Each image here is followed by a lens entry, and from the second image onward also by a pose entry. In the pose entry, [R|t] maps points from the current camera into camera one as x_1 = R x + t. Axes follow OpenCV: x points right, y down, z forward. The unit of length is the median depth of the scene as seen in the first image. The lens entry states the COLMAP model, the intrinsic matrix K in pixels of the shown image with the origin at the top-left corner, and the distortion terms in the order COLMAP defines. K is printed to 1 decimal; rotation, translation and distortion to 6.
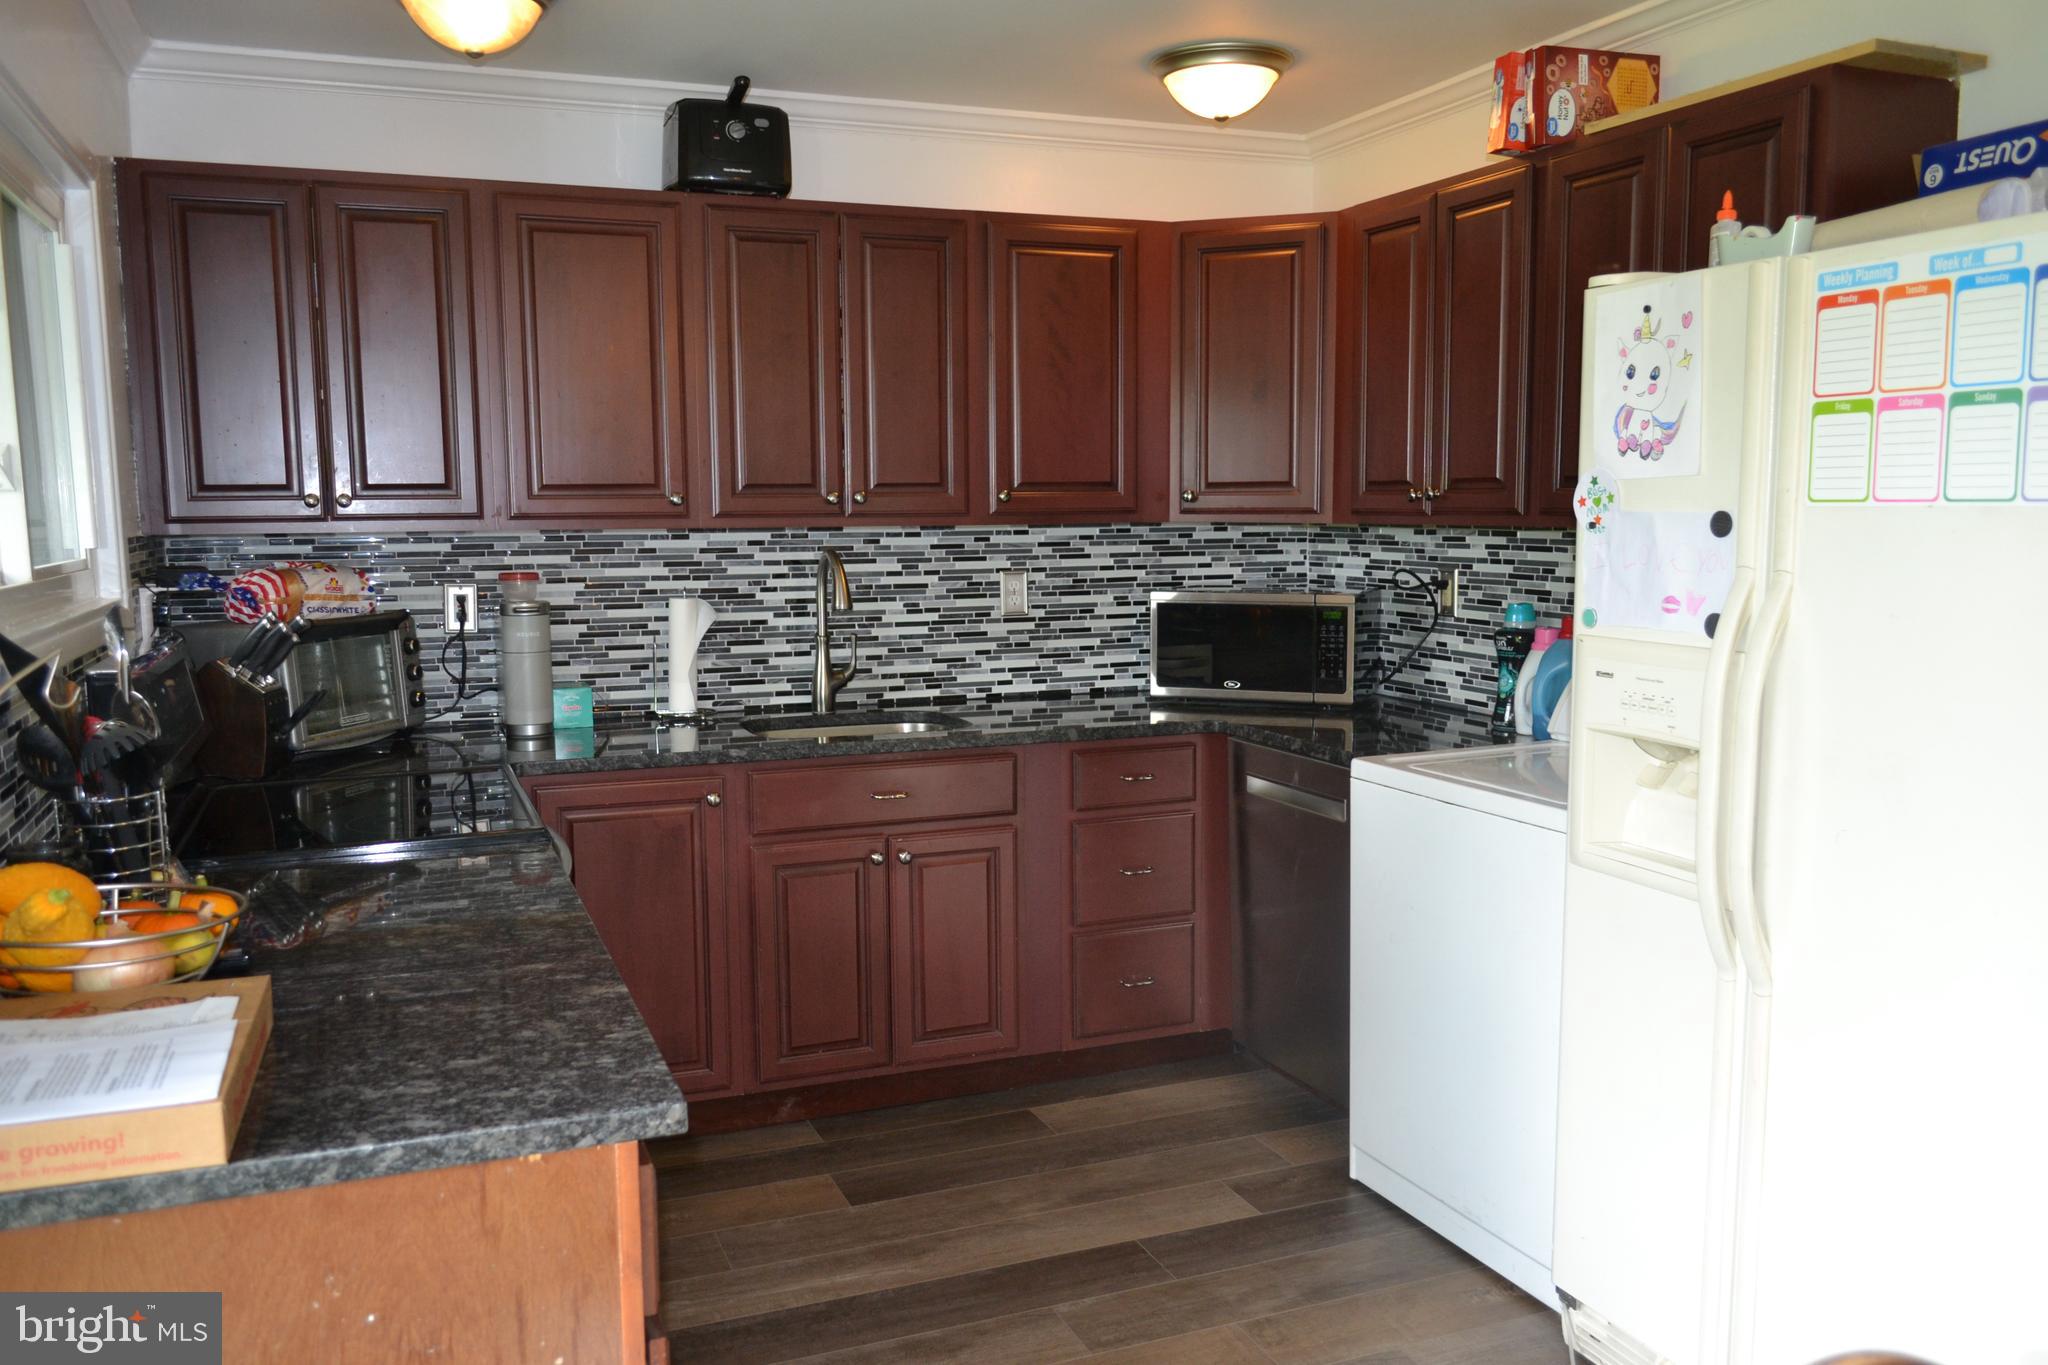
lens RADIAL K [[1625.1, 0, 1024.0], [0, 1625.1, 682.5], [0, 0, 1]] dist [0.000618, 0.001244]
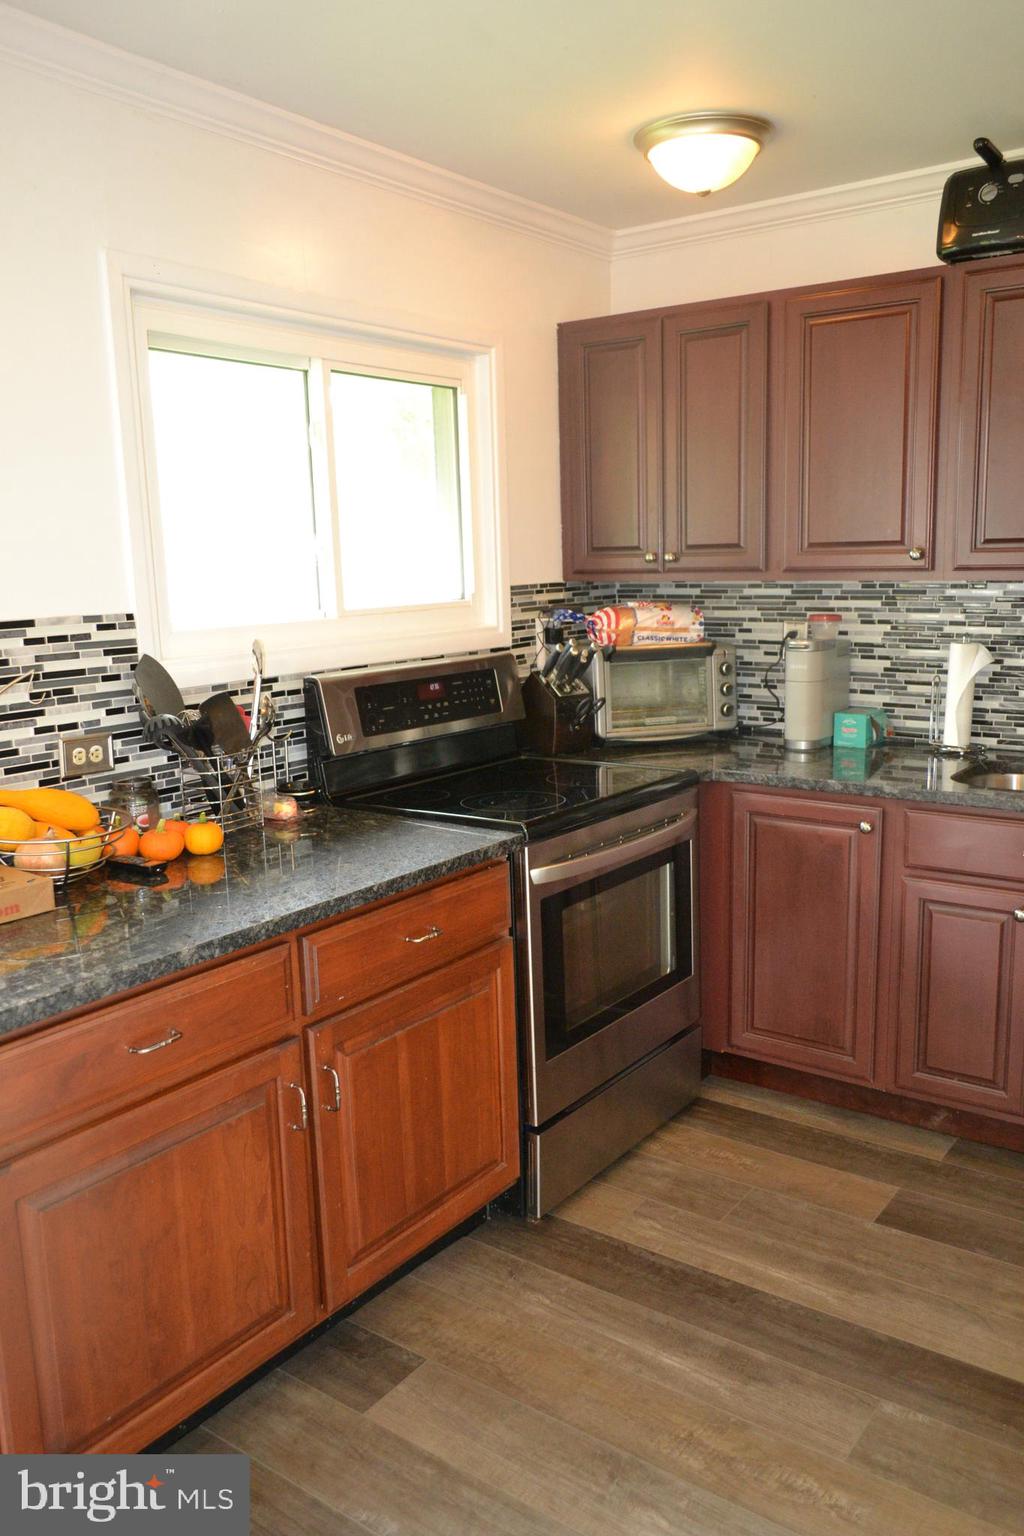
lens RADIAL K [[1174.7, 0, 511.2], [0, 1174.7, 787.7], [0, 0, 1]] dist [-0.075450, 0.004316]
pose [[0.512653, 0.153017, -0.844851, 0.320227], [-0.071208, 0.988179, 0.135767, -0.041110], [0.855638, -0.009442, 0.517489, 0.349151]]
